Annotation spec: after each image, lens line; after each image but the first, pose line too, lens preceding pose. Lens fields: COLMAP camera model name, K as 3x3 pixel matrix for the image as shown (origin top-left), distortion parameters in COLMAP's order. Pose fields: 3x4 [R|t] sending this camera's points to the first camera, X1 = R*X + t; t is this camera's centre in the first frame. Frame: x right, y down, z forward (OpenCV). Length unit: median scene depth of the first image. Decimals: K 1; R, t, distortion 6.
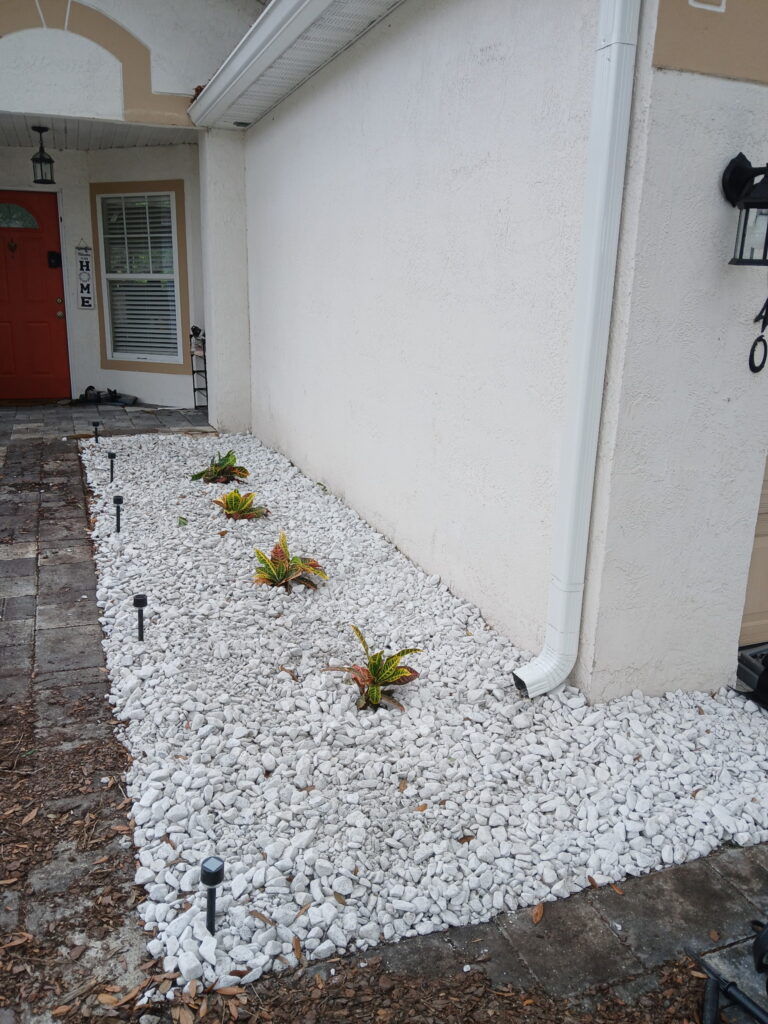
lens RADIAL K [[803.8, 0, 384.0], [0, 803.8, 512.0], [0, 0, 1]] dist [-0.028138, 0.005454]
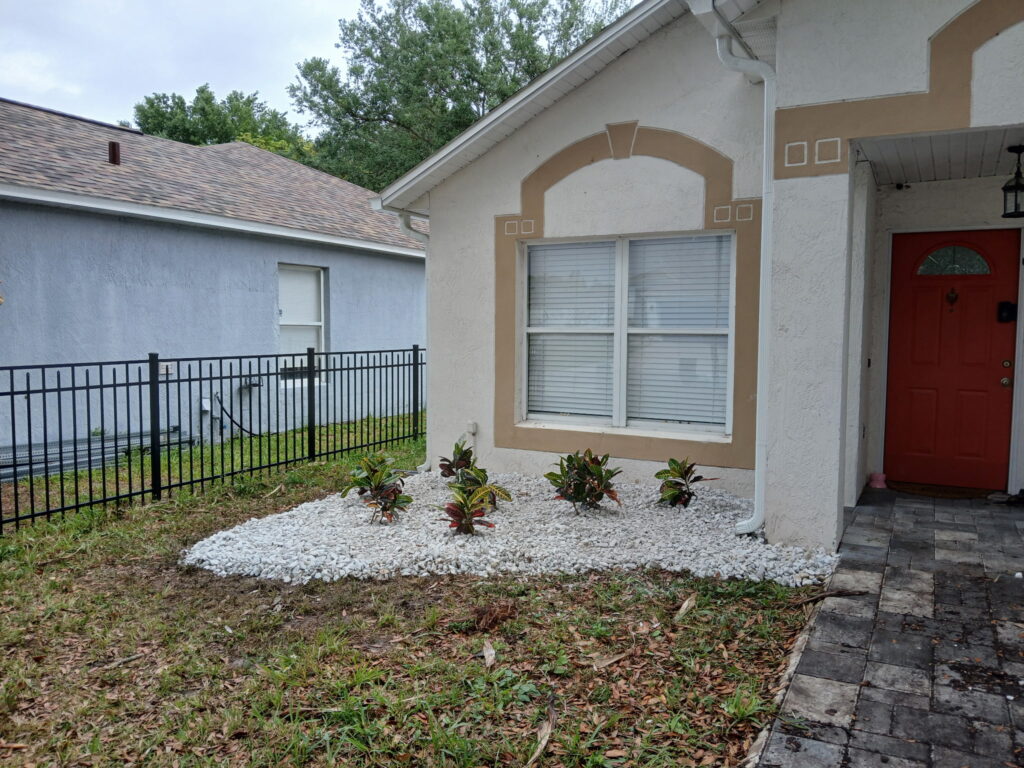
lens RADIAL K [[807.8, 0, 512.0], [0, 807.8, 384.0], [0, 0, 1]] dist [0.015275, -0.048147]
pose [[0.650964, 0.040451, -0.758030, -0.170222], [-0.194165, 0.974234, -0.114752, -0.087193], [0.733857, 0.221883, 0.642045, 0.217290]]
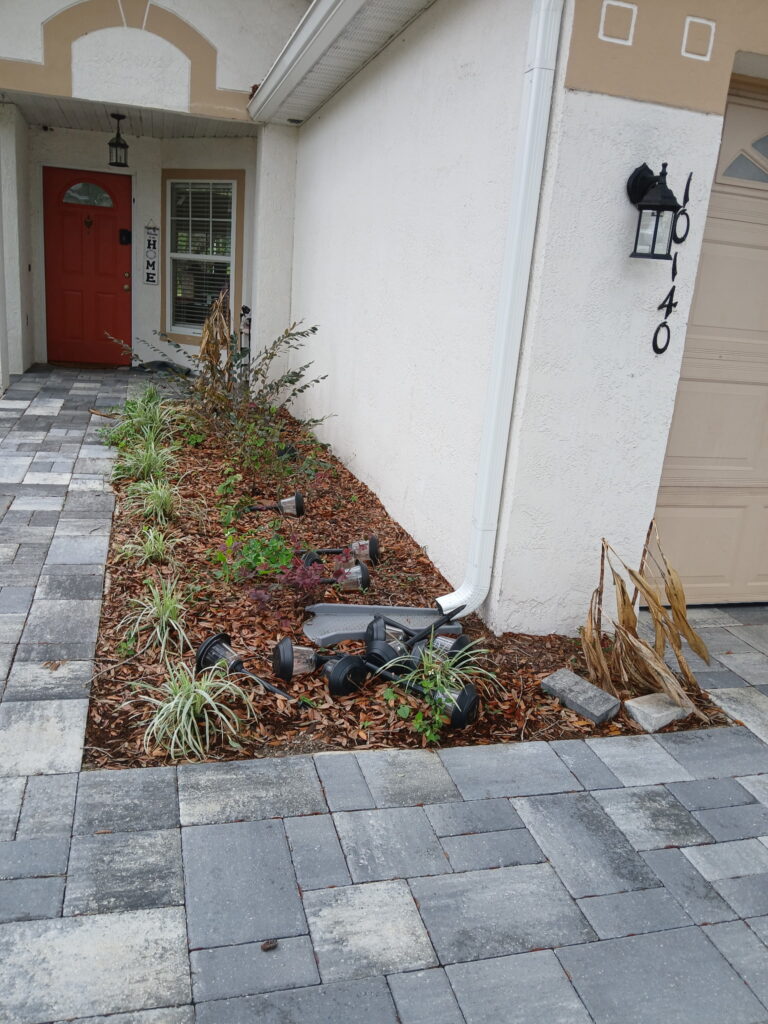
lens RADIAL K [[807.8, 0, 384.0], [0, 807.8, 512.0], [0, 0, 1]] dist [0.015275, -0.048147]
pose [[0.992837, 0.084300, -0.084663, 0.082055], [-0.084758, 0.996400, -0.001825, 0.039457], [0.084204, 0.008988, 0.996408, -0.088337]]
